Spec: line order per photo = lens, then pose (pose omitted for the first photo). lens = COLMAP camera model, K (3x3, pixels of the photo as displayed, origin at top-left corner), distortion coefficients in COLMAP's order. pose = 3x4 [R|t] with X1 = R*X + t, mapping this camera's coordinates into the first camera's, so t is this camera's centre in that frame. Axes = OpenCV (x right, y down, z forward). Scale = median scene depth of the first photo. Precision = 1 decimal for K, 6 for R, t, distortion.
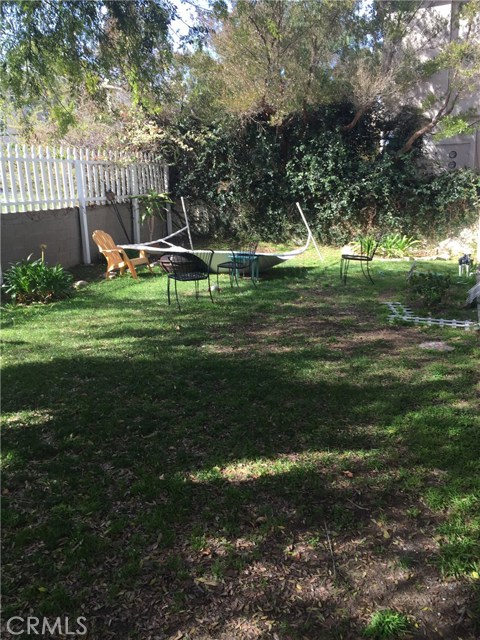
lens RADIAL K [[538.0, 0, 241.3], [0, 538.0, 321.8], [0, 0, 1]] dist [0.027272, 0.000381]
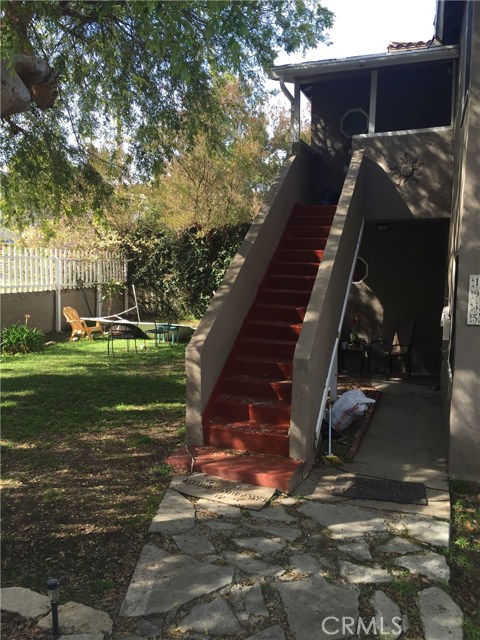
lens RADIAL K [[538.0, 0, 239.8], [0, 538.0, 318.6], [0, 0, 1]] dist [0.027272, 0.000381]
pose [[0.999354, 0.027043, 0.023688, 0.134296], [-0.022942, 0.987025, -0.158920, 0.066215], [-0.027679, 0.158274, 0.987007, -0.352620]]
